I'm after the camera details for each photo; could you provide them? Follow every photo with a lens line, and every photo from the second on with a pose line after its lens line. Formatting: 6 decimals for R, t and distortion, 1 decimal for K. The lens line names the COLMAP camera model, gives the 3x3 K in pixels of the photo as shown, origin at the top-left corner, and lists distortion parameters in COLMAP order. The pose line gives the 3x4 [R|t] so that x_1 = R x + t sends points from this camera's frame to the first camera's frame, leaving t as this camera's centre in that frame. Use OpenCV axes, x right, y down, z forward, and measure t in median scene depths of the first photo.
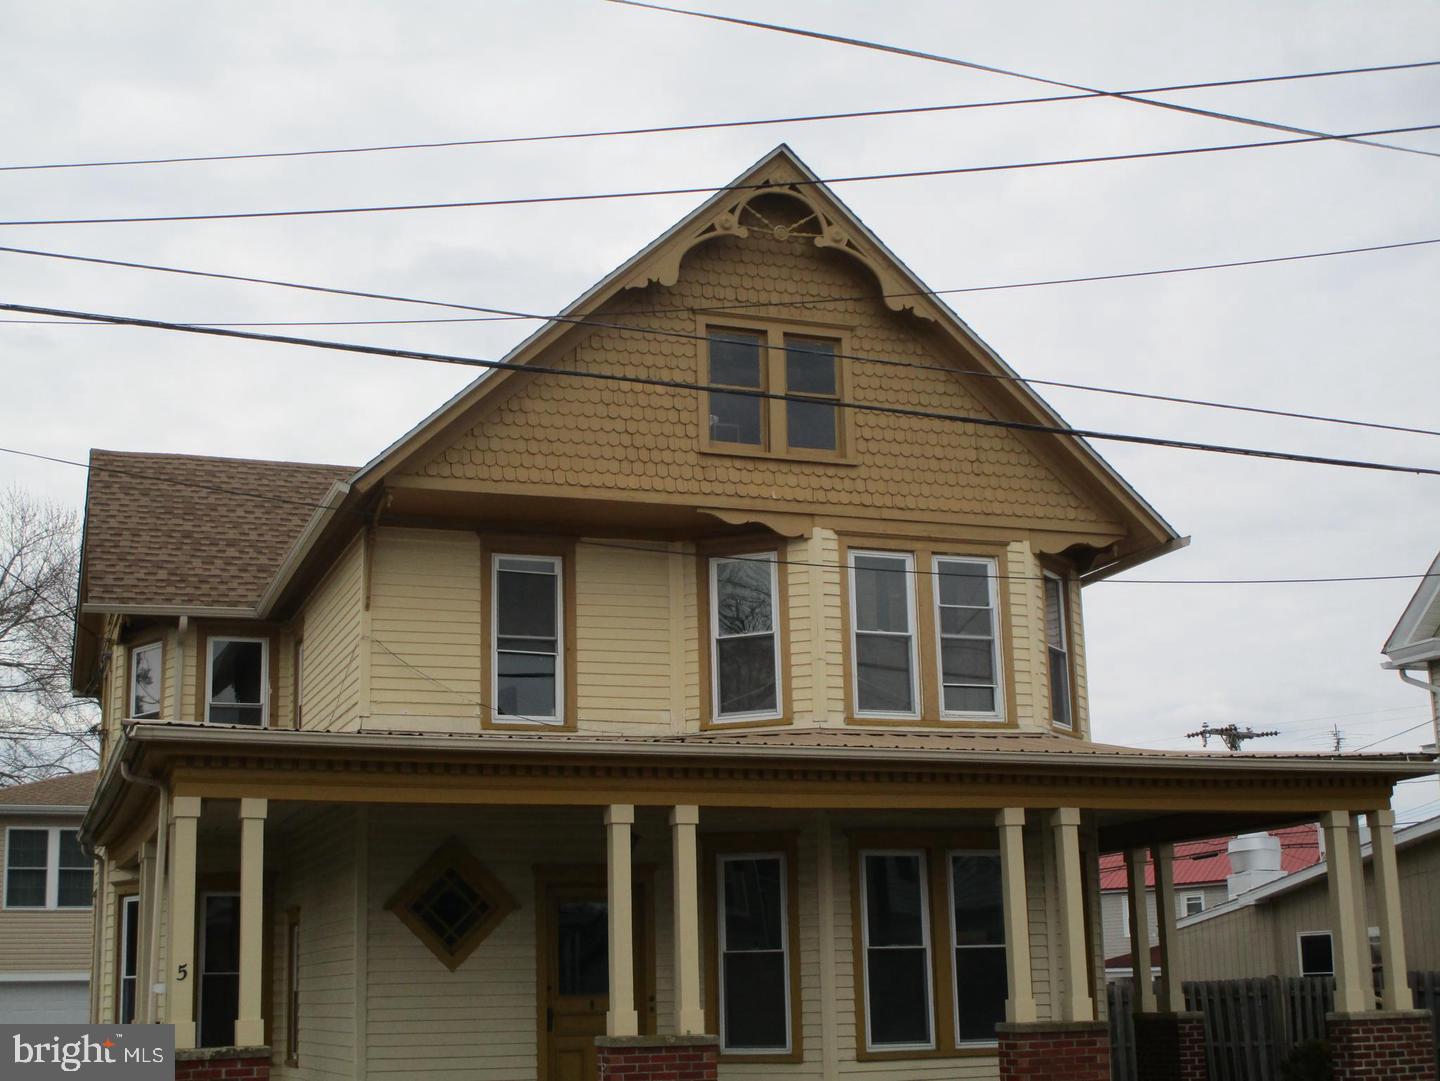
lens RADIAL K [[1968.5, 0, 720.0], [0, 1968.5, 540.5], [0, 0, 1]] dist [-0.054474, 0.053744]
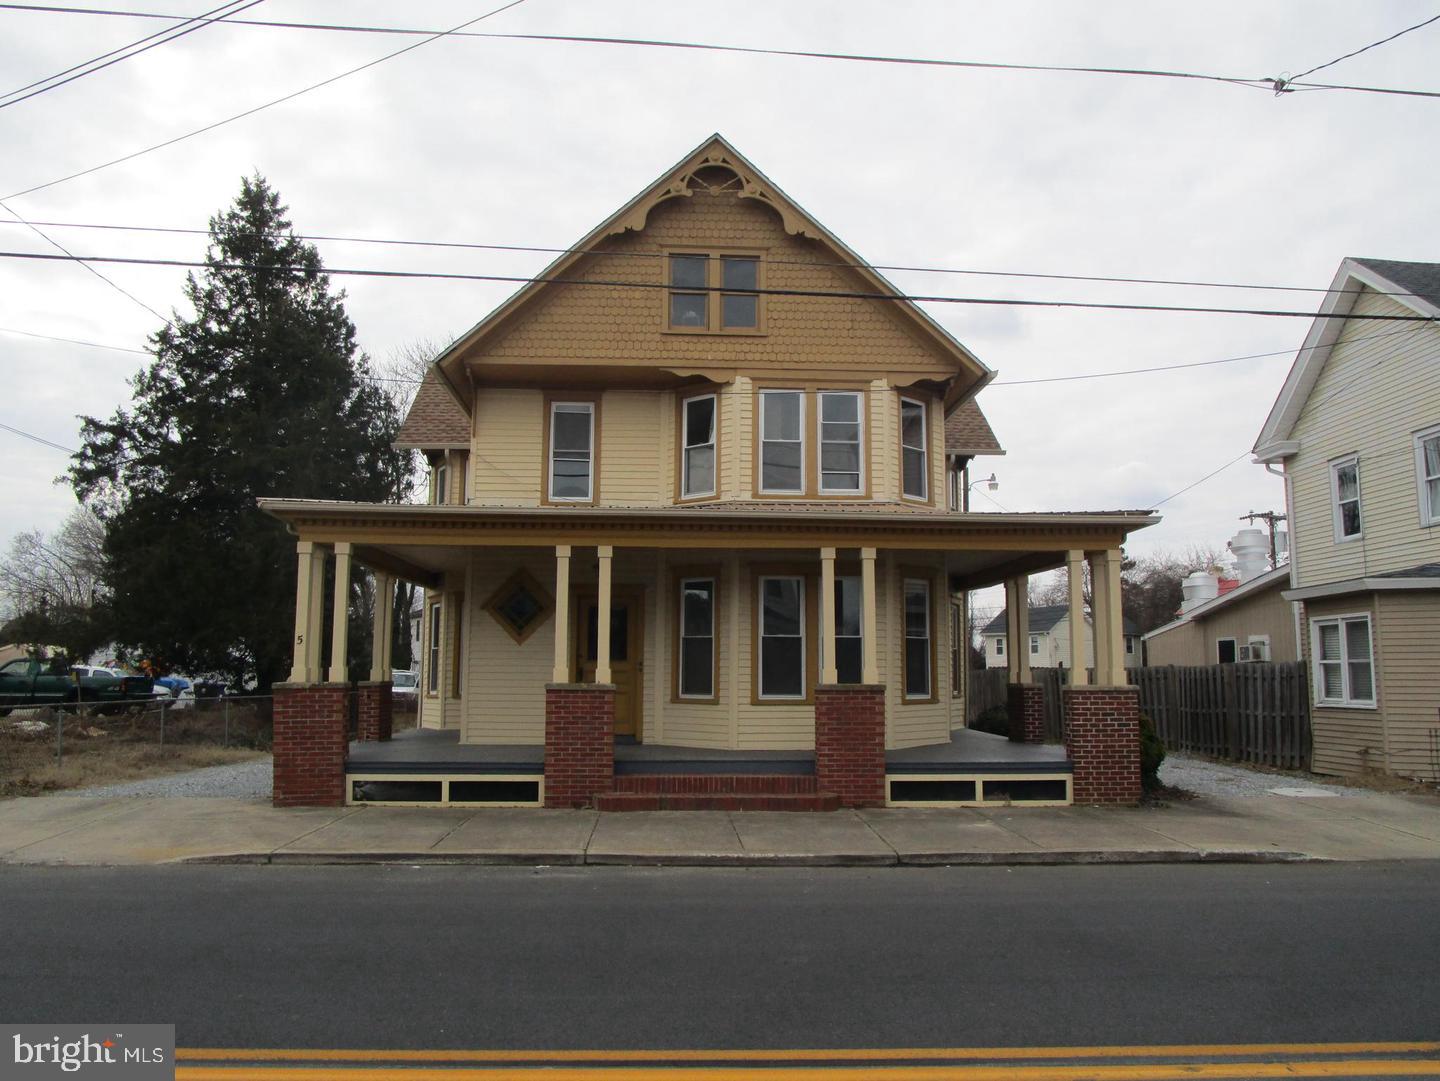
lens RADIAL K [[1079.6, 0, 748.4], [0, 1079.6, 532.9], [0, 0, 1]] dist [-0.024296, -0.000494]
pose [[0.954916, -0.011574, -0.296649, 0.315715], [0.041022, 0.994798, 0.093237, 0.038661], [0.294027, -0.101203, 0.950424, 0.156481]]
